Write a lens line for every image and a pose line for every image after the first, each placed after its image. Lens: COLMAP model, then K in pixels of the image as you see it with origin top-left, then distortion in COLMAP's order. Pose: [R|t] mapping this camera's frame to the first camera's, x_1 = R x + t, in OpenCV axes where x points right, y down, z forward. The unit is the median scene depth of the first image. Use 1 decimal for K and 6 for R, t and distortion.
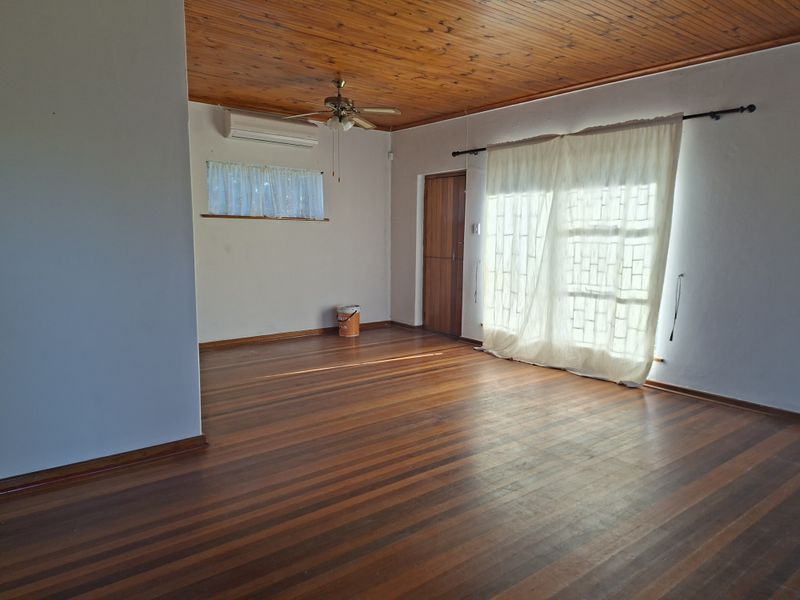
lens RADIAL K [[548.1, 0, 404.1], [0, 548.1, 297.9], [0, 0, 1]] dist [0.138894, -0.145689]
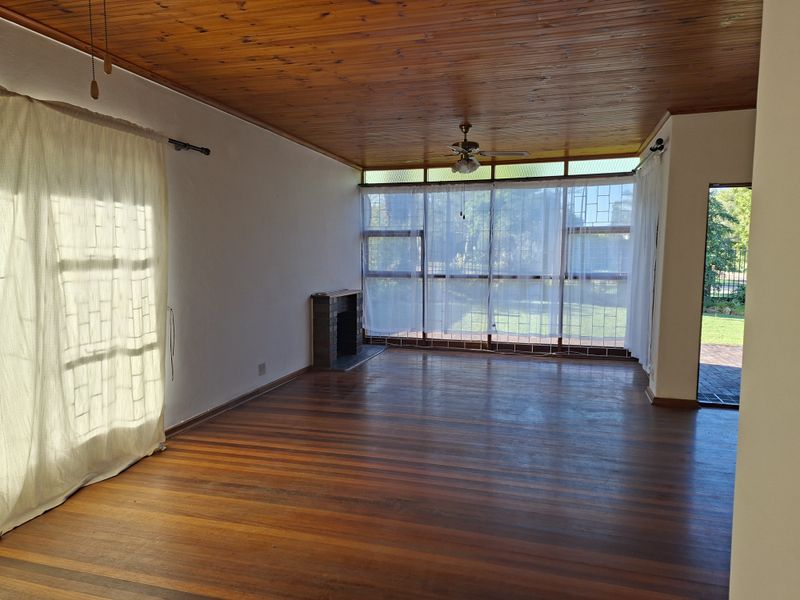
lens RADIAL K [[543.6, 0, 400.0], [0, 543.6, 300.0], [0, 0, 1]] dist [0.049765, -0.001352]
pose [[-0.572881, -0.083560, 0.815368, -0.437956], [0.092946, 0.981750, 0.165915, -0.158648], [-0.814352, 0.170835, -0.554659, 1.116846]]
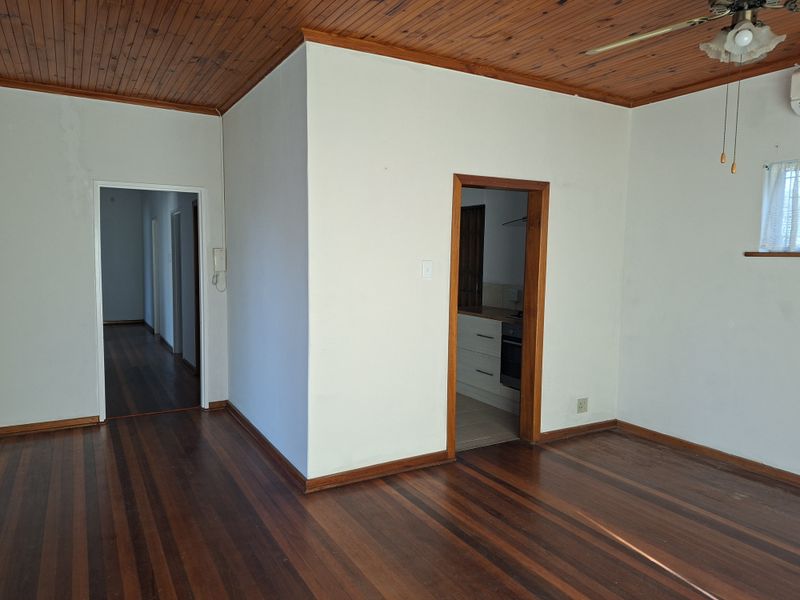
lens RADIAL K [[548.1, 0, 404.1], [0, 548.1, 297.9], [0, 0, 1]] dist [0.138894, -0.145689]
pose [[-0.137561, 0.066016, -0.988291, 0.394201], [-0.138827, 0.986642, 0.085229, -0.122734], [0.980716, 0.148925, -0.126559, 0.873869]]
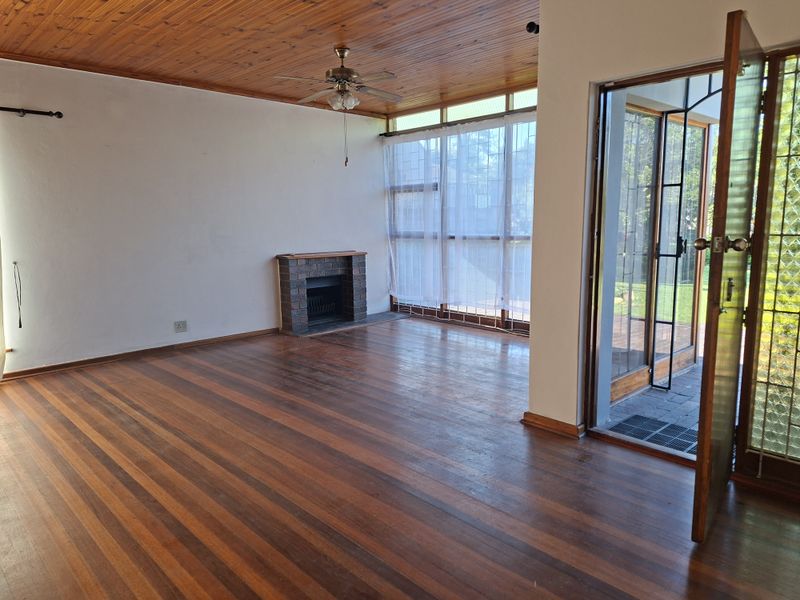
lens RADIAL K [[548.1, 0, 404.1], [0, 548.1, 297.9], [0, 0, 1]] dist [0.138894, -0.145689]
pose [[-0.082644, -0.156872, 0.984155, -0.560056], [0.138107, 0.976202, 0.167202, -0.049730], [-0.986963, 0.149737, -0.059012, 0.345814]]
